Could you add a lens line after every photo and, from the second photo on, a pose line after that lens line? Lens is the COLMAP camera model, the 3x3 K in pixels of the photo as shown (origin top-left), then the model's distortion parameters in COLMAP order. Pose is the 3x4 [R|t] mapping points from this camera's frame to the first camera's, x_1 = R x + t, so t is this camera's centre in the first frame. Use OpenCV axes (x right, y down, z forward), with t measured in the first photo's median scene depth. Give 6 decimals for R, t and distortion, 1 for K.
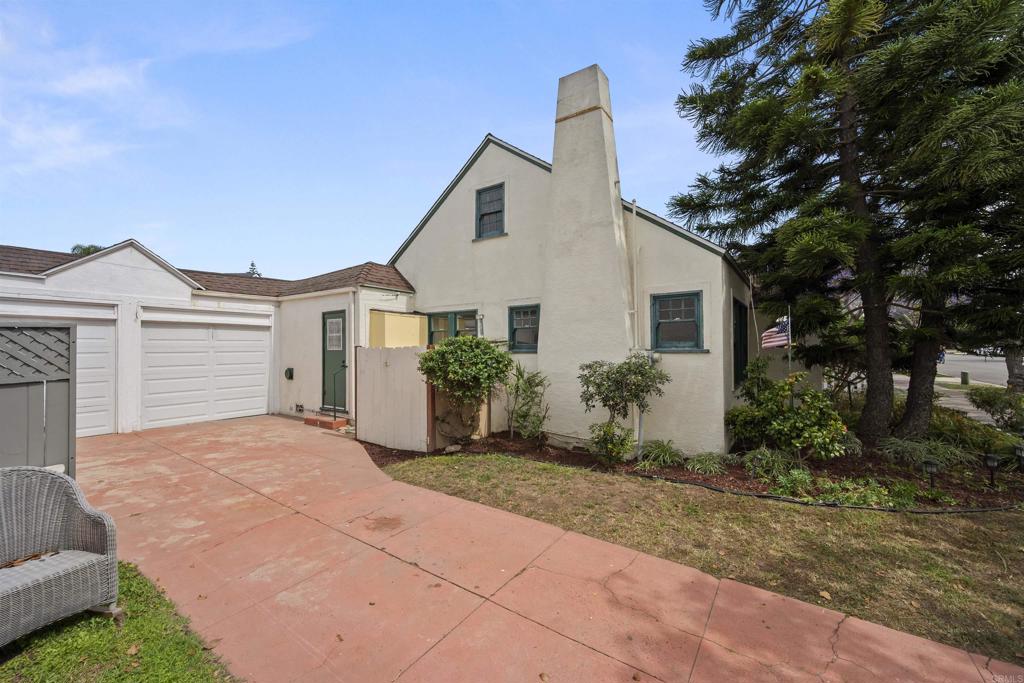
lens RADIAL K [[406.5, 0, 517.2], [0, 406.5, 345.4], [0, 0, 1]] dist [0.002120, -0.000162]
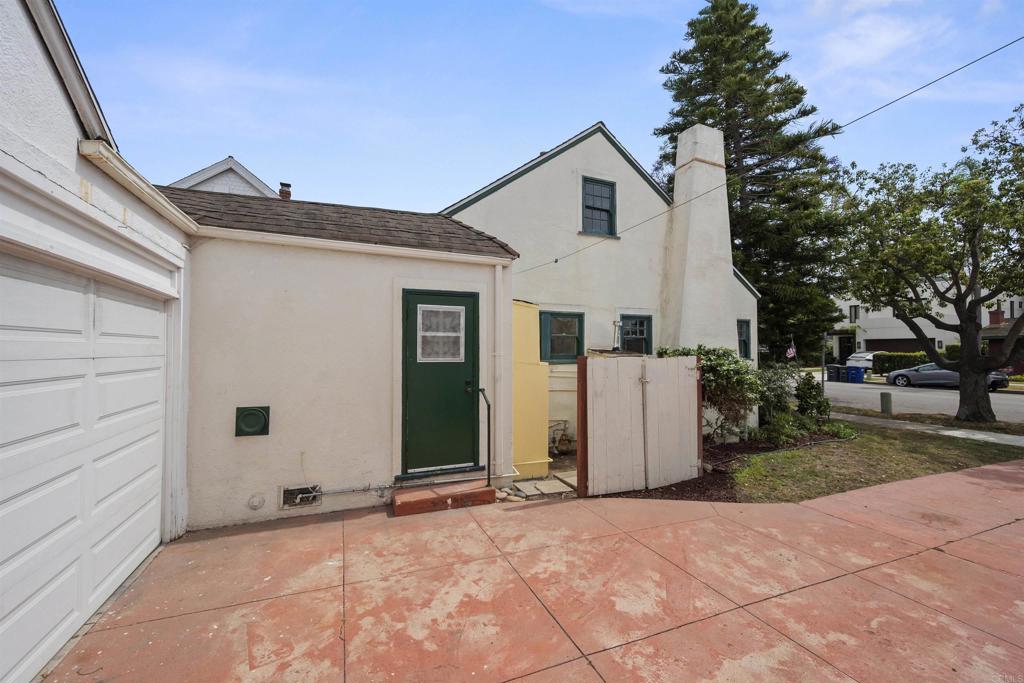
lens RADIAL K [[406.5, 0, 513.8], [0, 406.5, 347.3], [0, 0, 1]] dist [0.002120, -0.000162]
pose [[0.533012, 0.018506, 0.845905, -0.904185], [-0.011540, 0.999827, -0.014603, -0.001489], [-0.846029, -0.001978, 0.533133, 0.660247]]
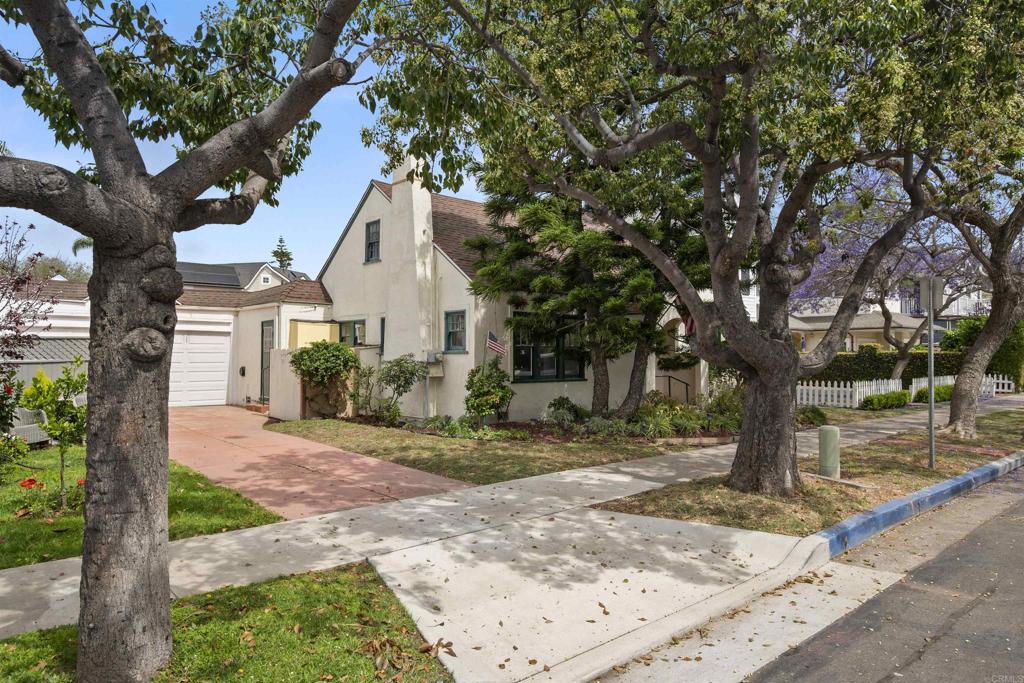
lens RADIAL K [[650.9, 0, 515.2], [0, 650.9, 341.4], [0, 0, 1]] dist [0.004954, 0.000822]
pose [[0.971021, 0.000168, -0.238994, 0.816980], [-0.003546, 0.999900, -0.013707, 0.005099], [0.238968, 0.014157, 0.970924, -0.816995]]
